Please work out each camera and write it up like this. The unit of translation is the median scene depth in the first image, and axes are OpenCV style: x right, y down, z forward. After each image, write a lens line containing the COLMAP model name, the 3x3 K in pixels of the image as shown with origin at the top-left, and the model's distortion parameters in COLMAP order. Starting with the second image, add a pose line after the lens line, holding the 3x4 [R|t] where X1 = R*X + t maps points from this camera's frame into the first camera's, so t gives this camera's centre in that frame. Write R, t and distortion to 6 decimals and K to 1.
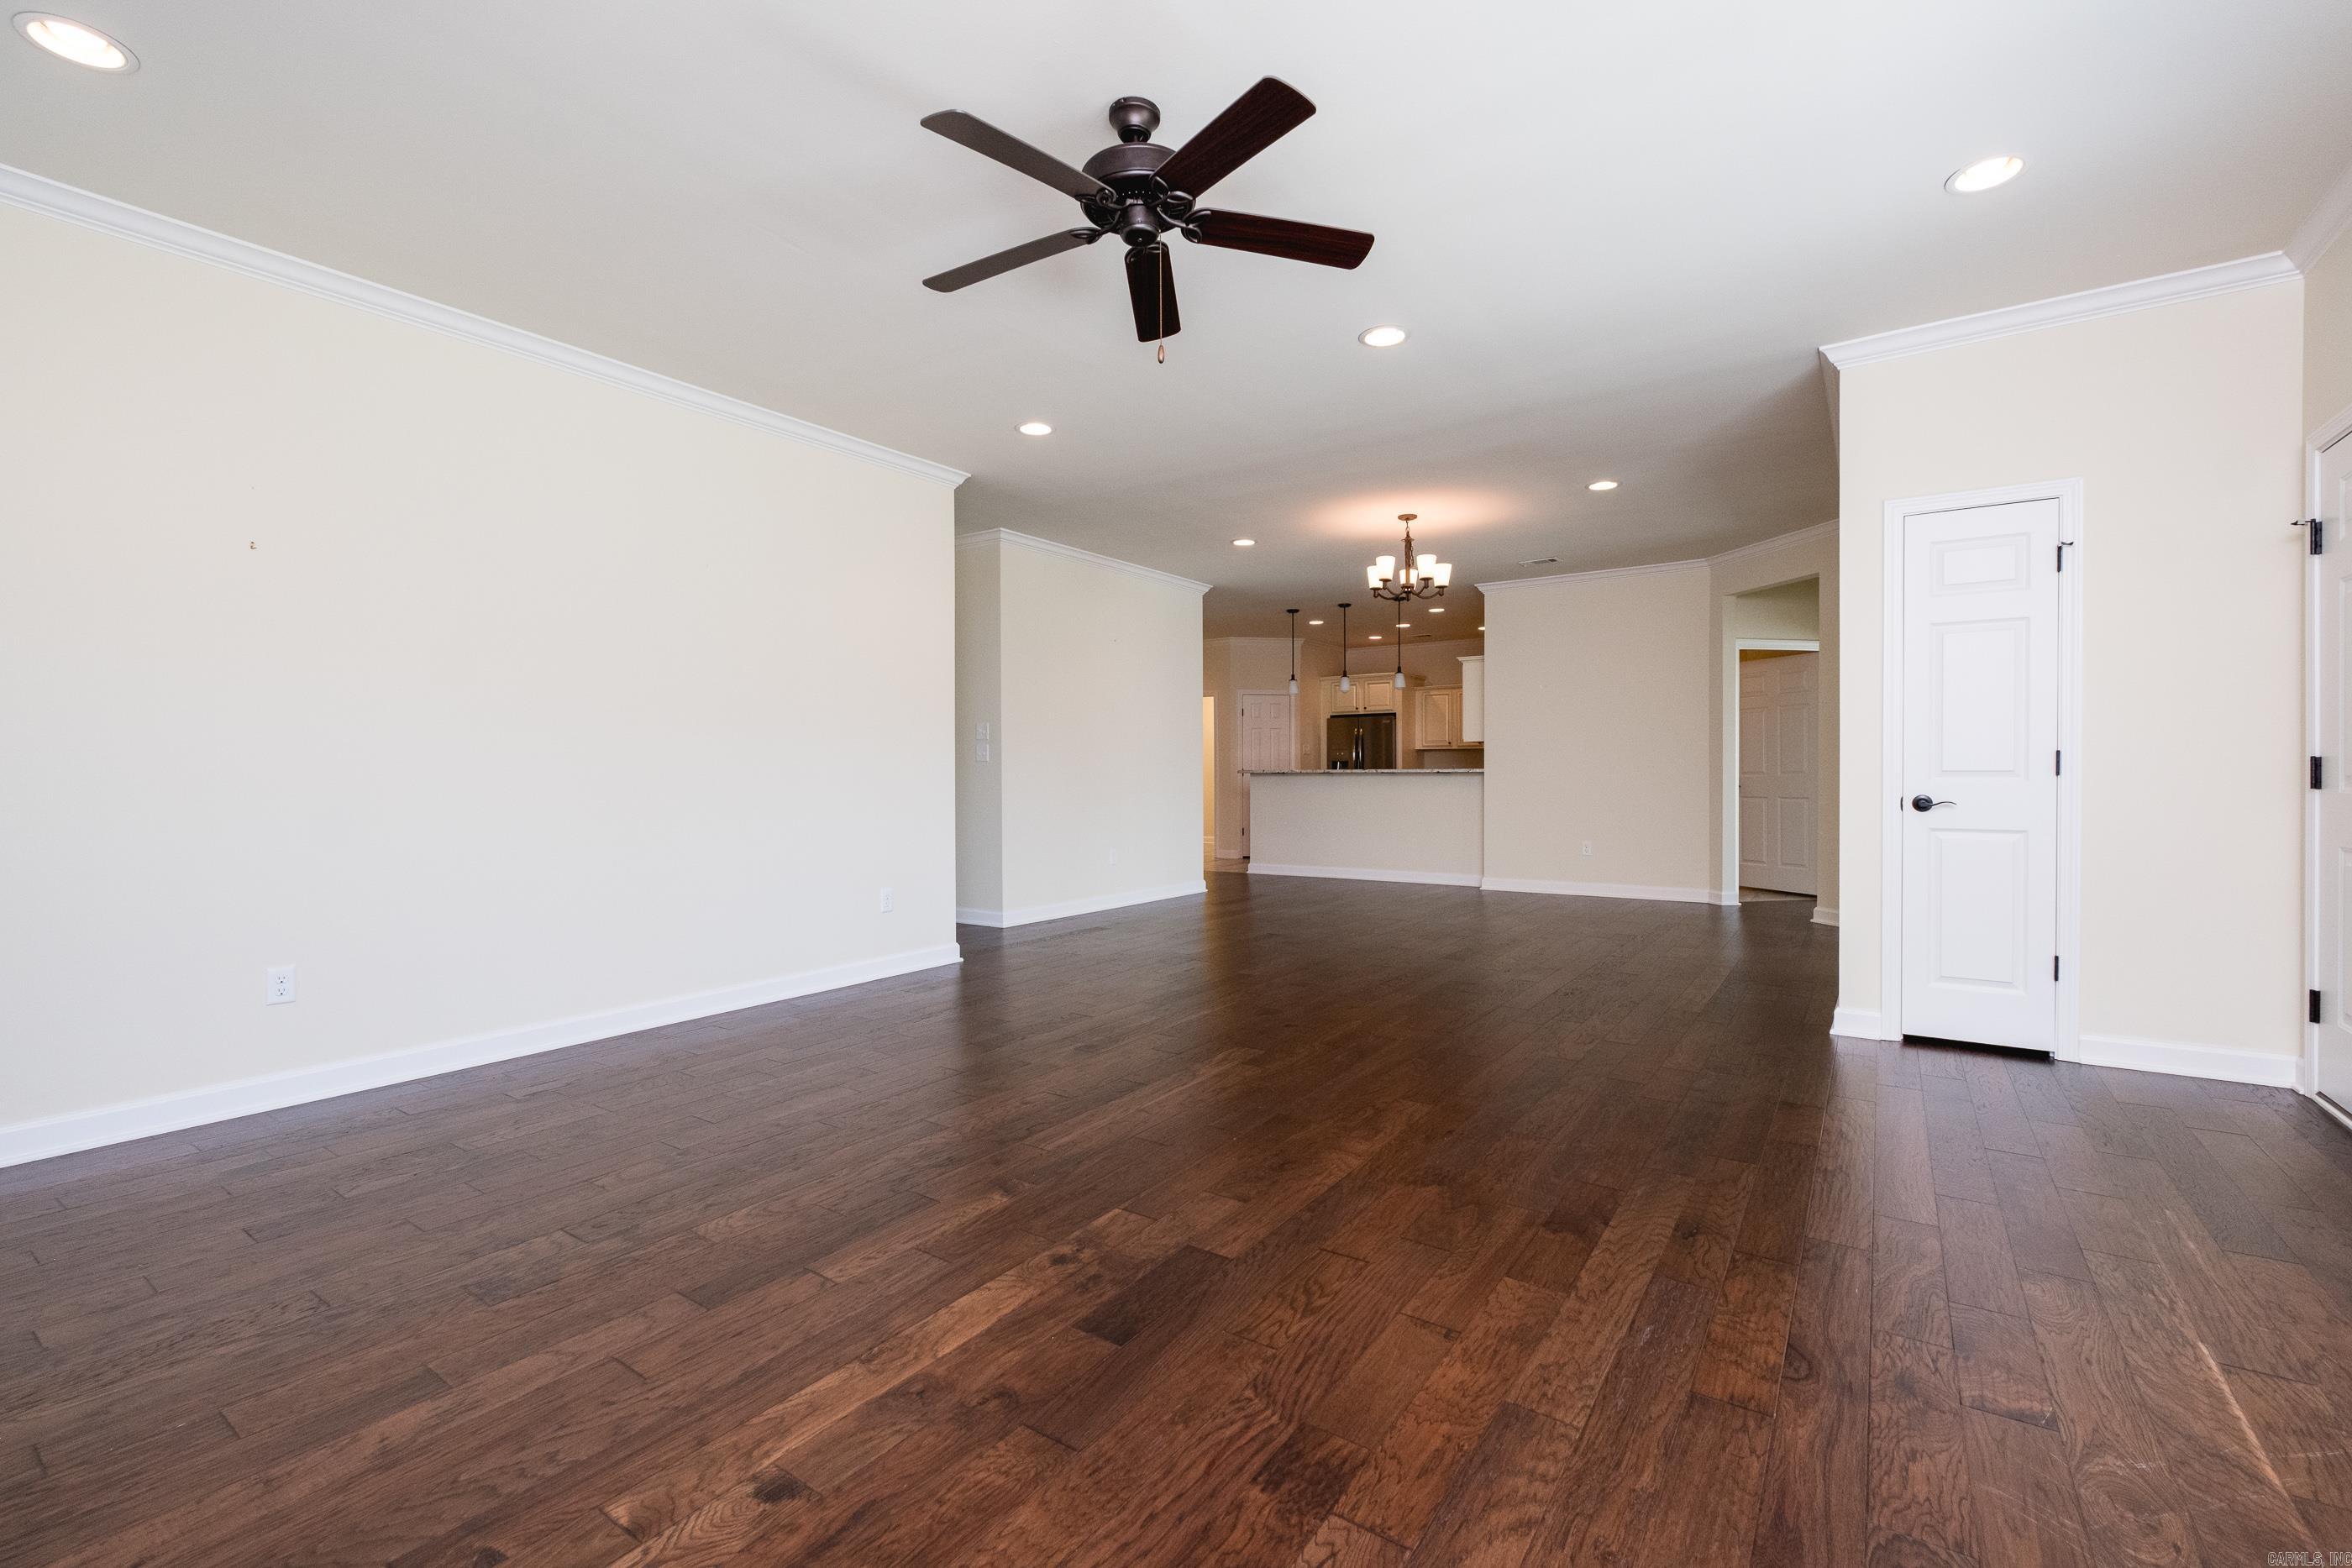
lens RADIAL K [[1016.9, 0, 1179.8], [0, 1016.9, 769.4], [0, 0, 1]] dist [-0.000826, -0.000316]
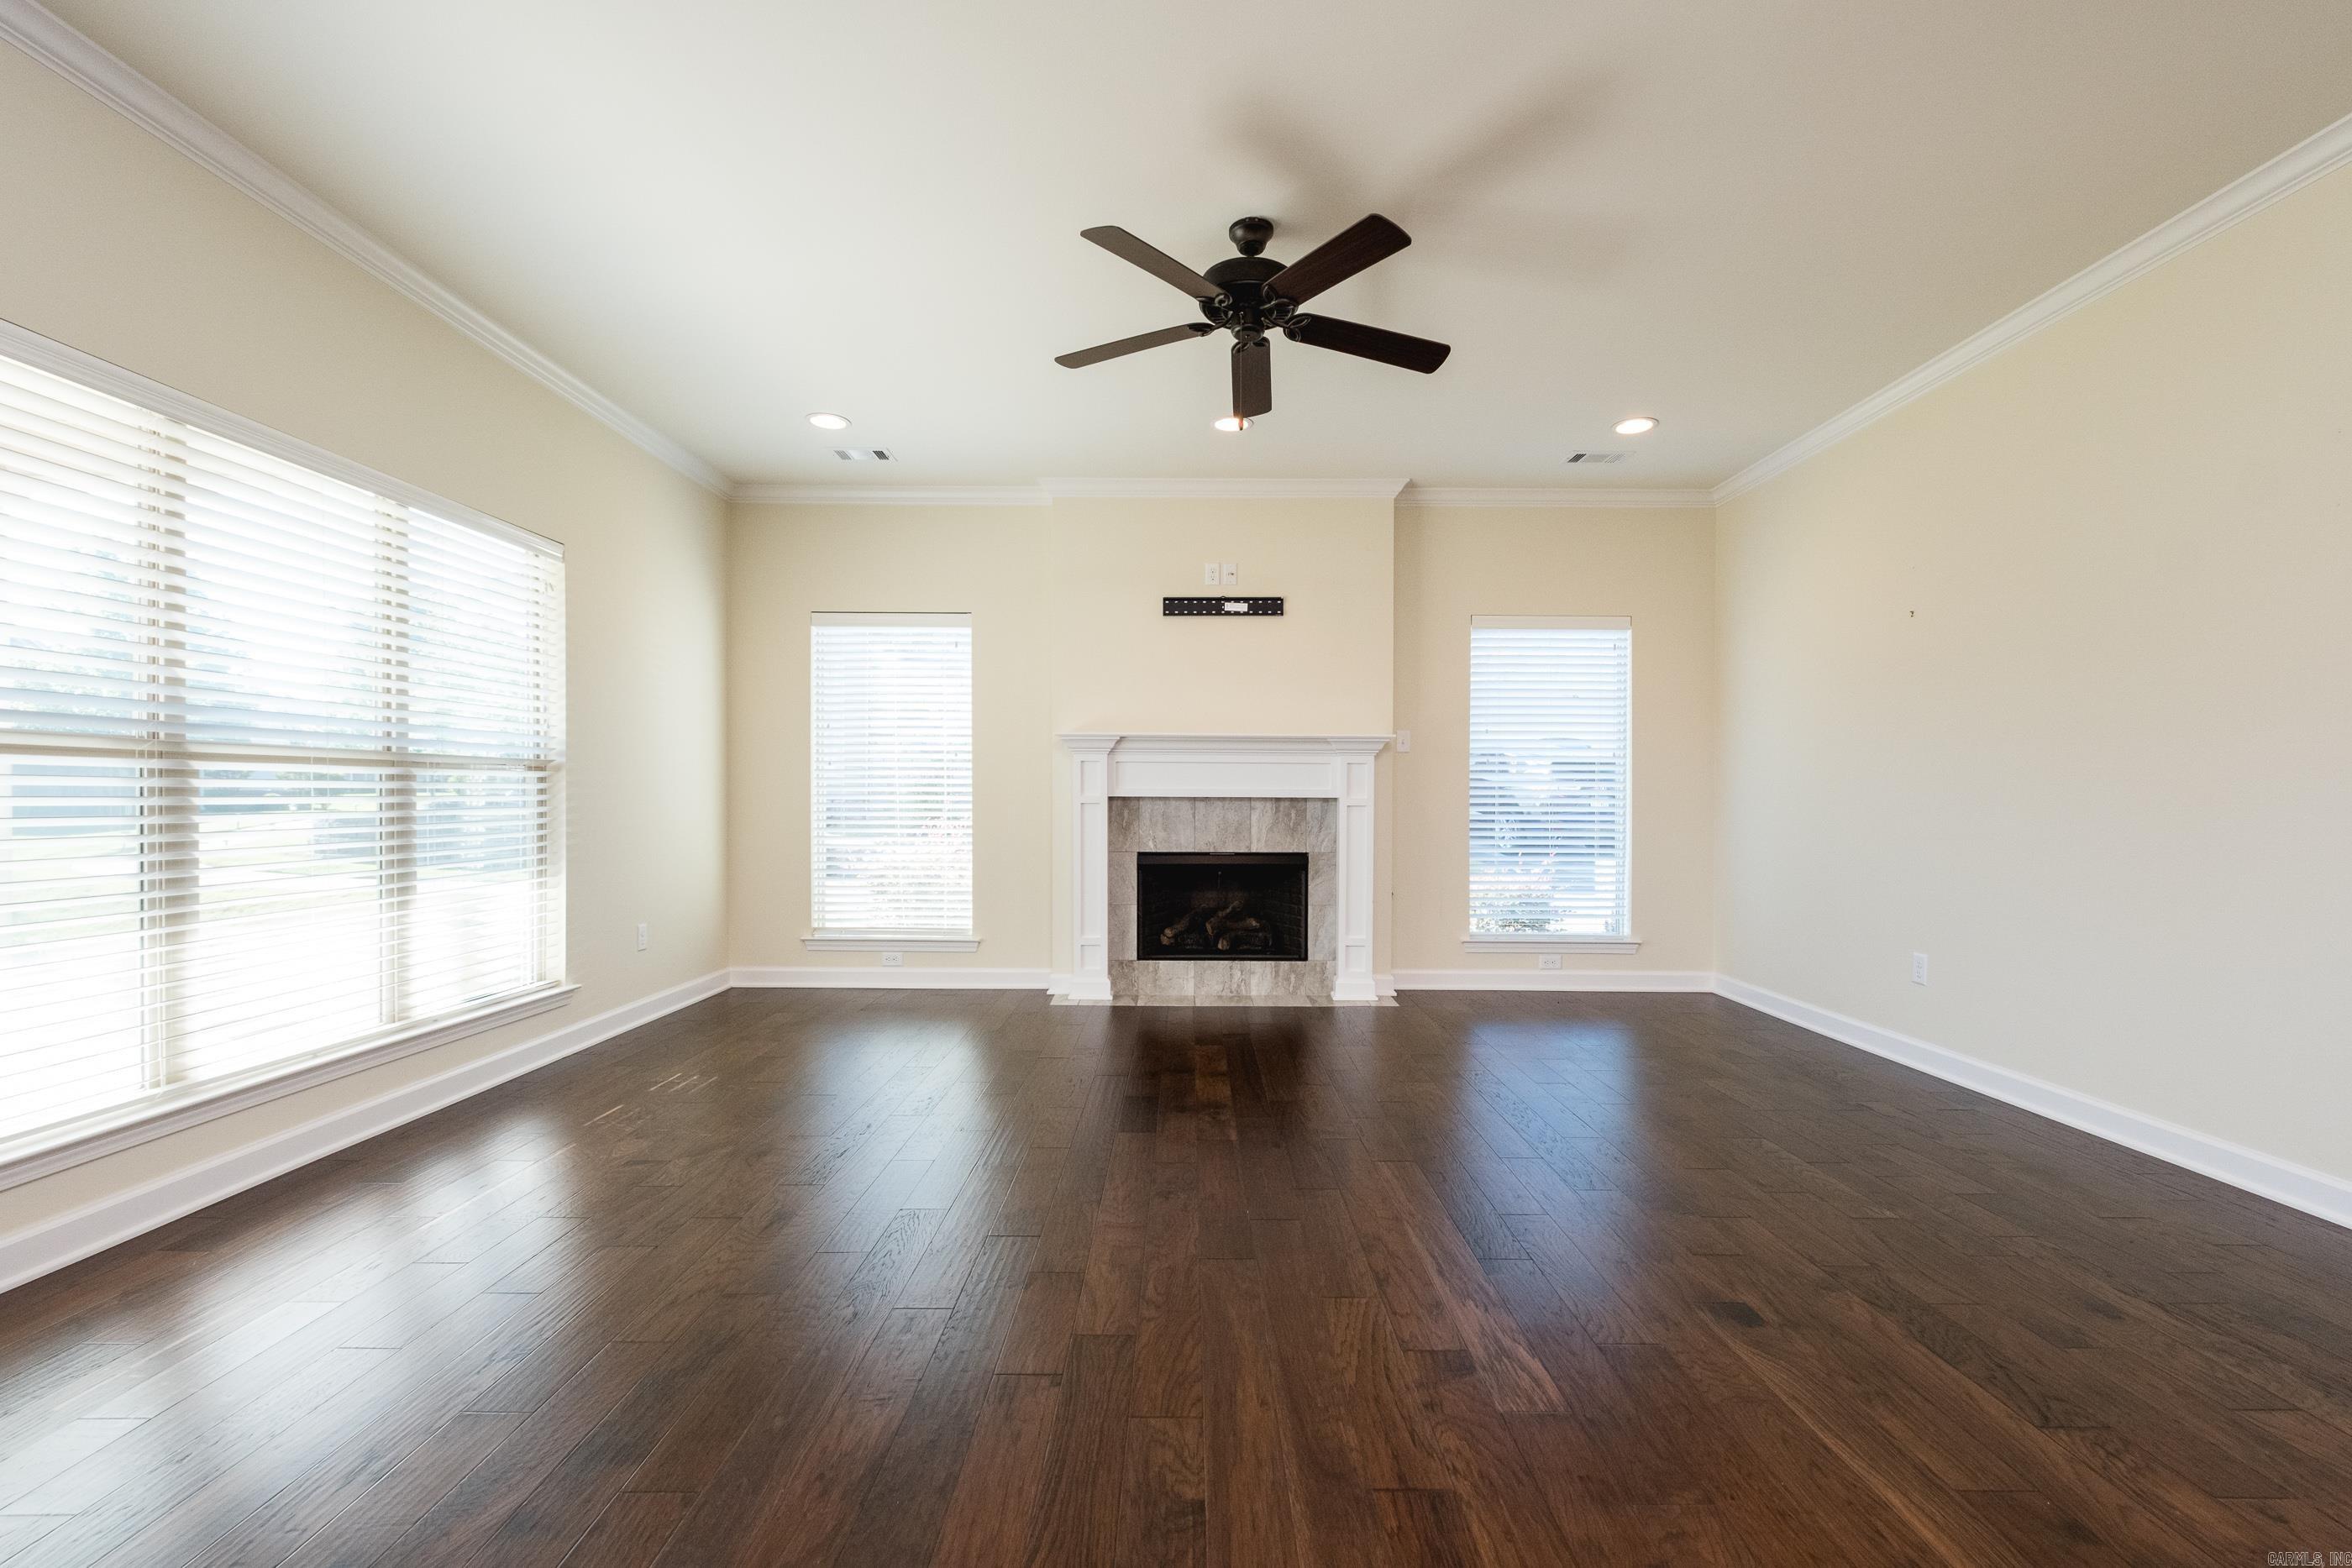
lens RADIAL K [[1009.7, 0, 1190.2], [0, 1009.7, 782.9], [0, 0, 1]] dist [-0.003077, -0.000214]
pose [[-0.821921, -0.006497, -0.569565, 0.261799], [0.002410, 0.999886, -0.014884, 0.002611], [0.569597, -0.013606, -0.821812, 0.746520]]
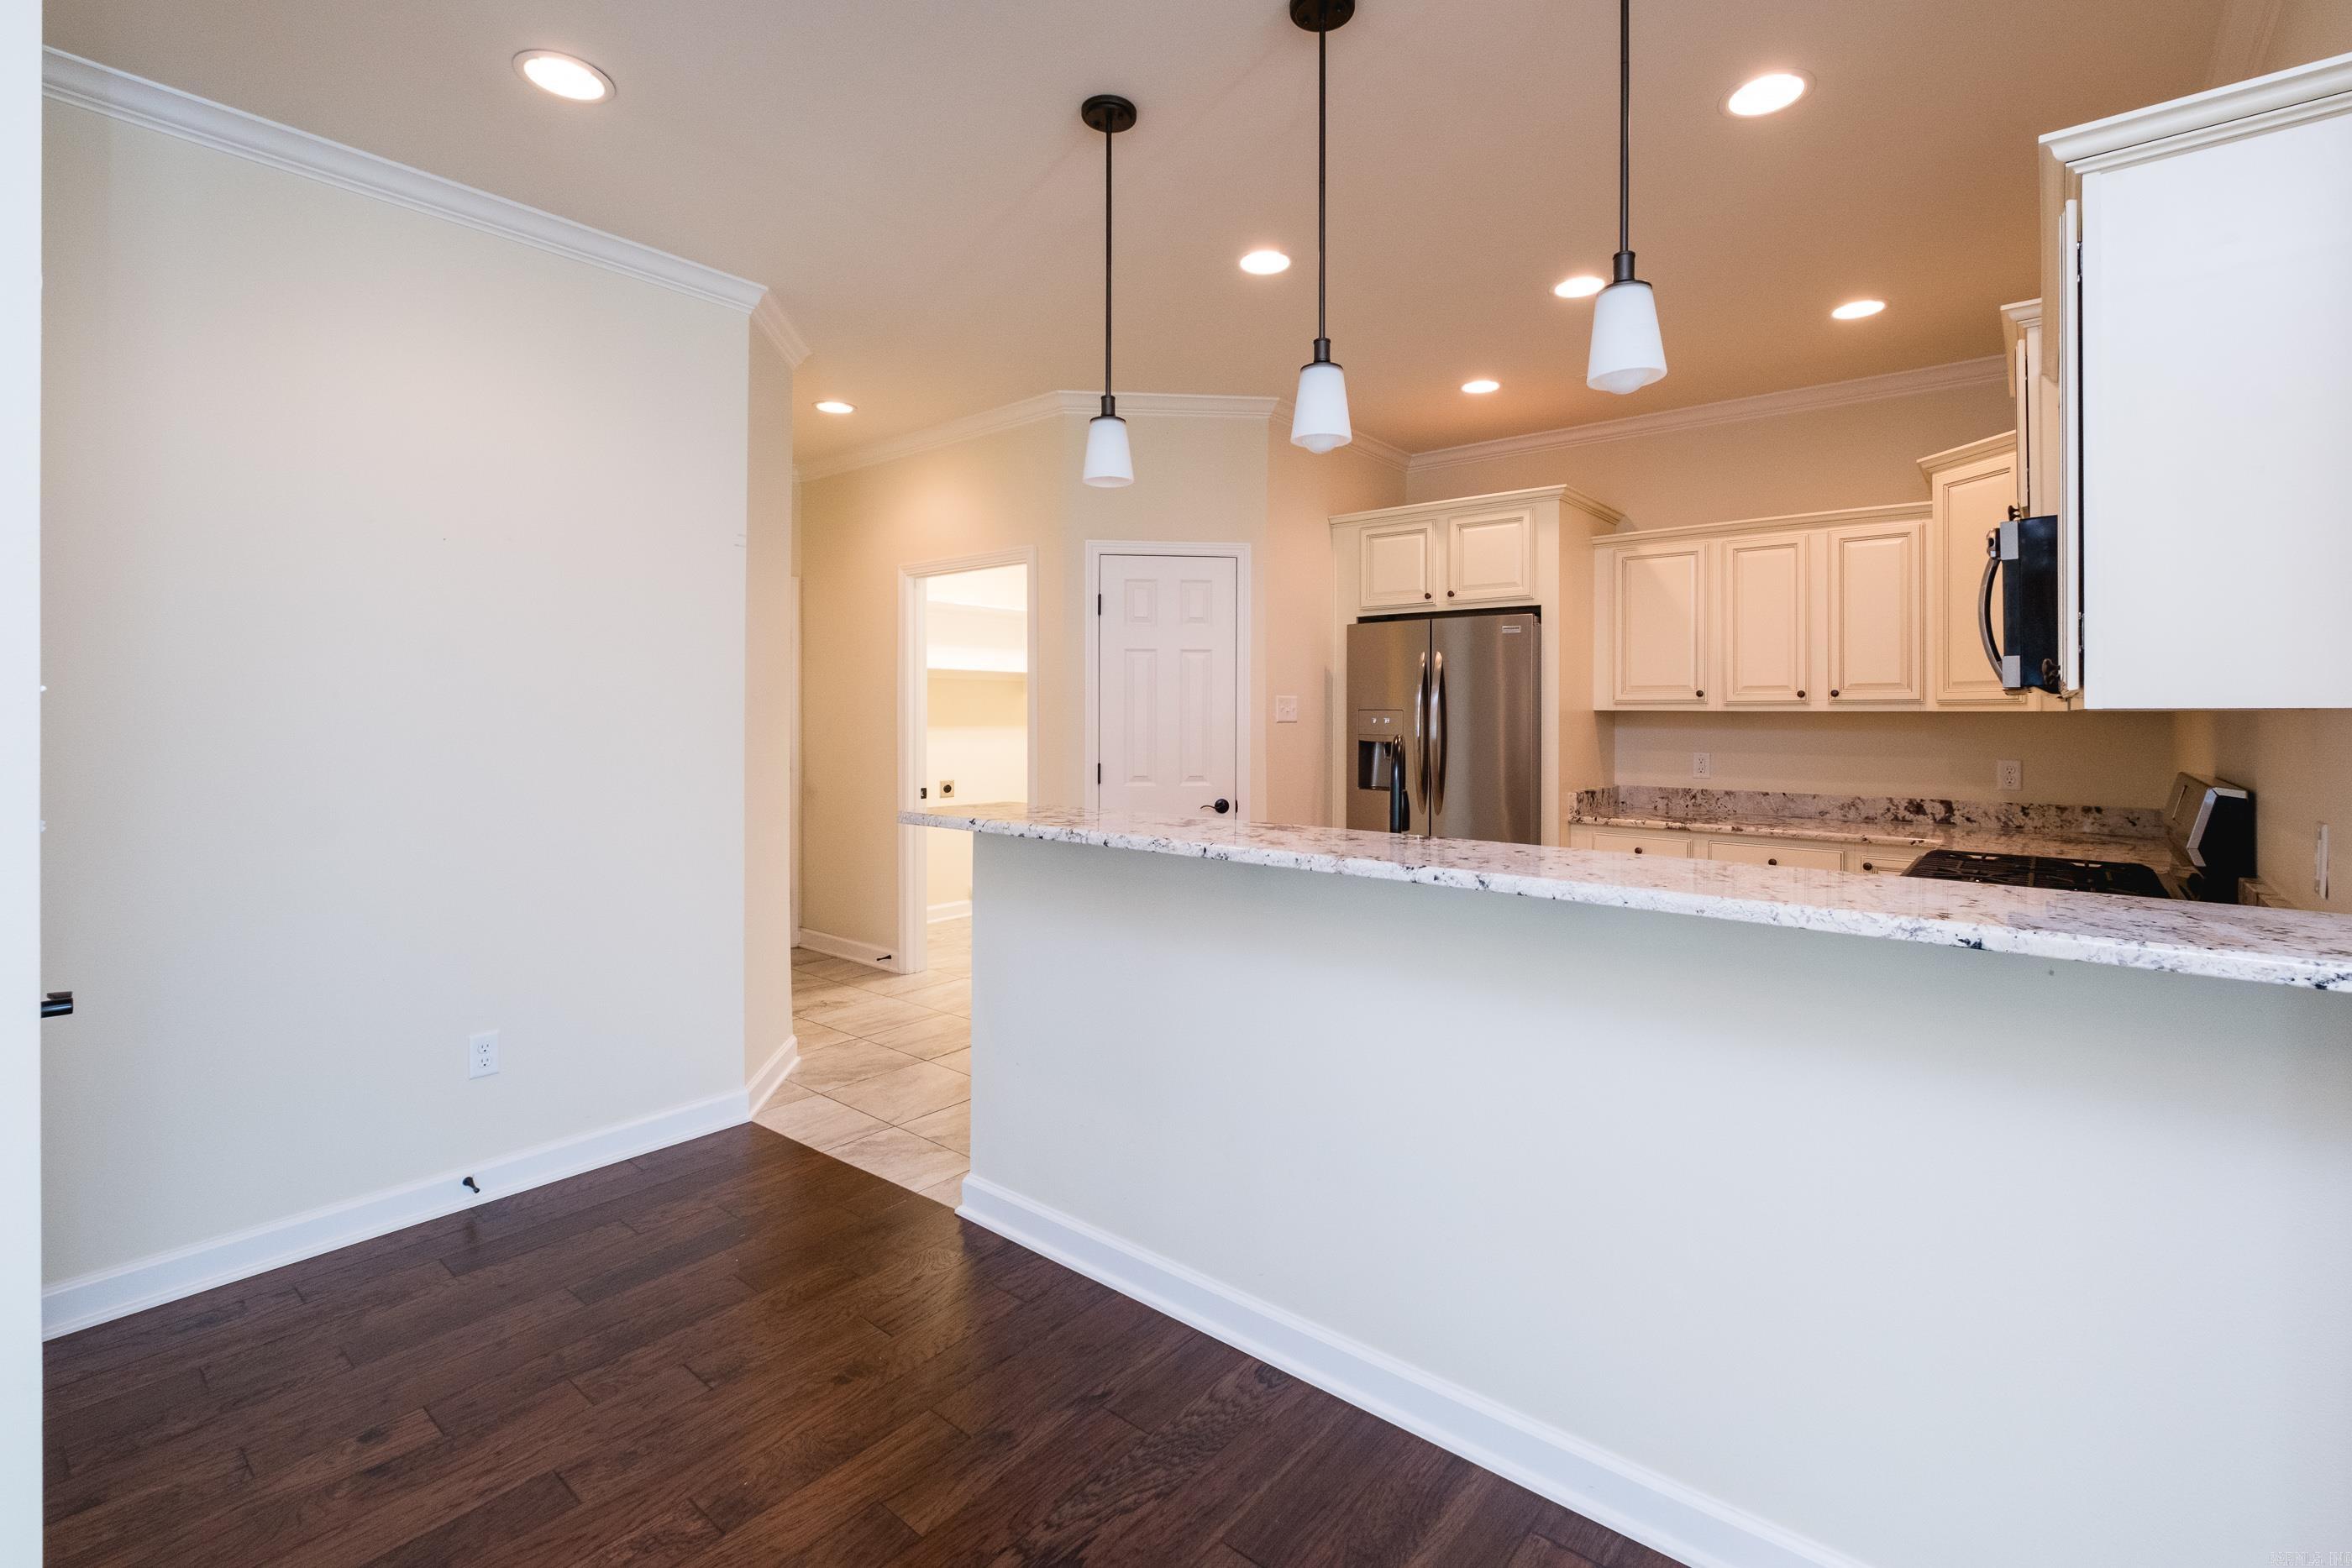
lens RADIAL K [[1047.7, 0, 1181.6], [0, 1047.7, 713.5], [0, 0, 1]] dist [-0.001793, -0.000162]
pose [[0.996309, 0.006161, -0.085619, 0.228966], [-0.005887, 0.999977, 0.003452, -0.036211], [0.085638, -0.002935, 0.996322, 1.196191]]
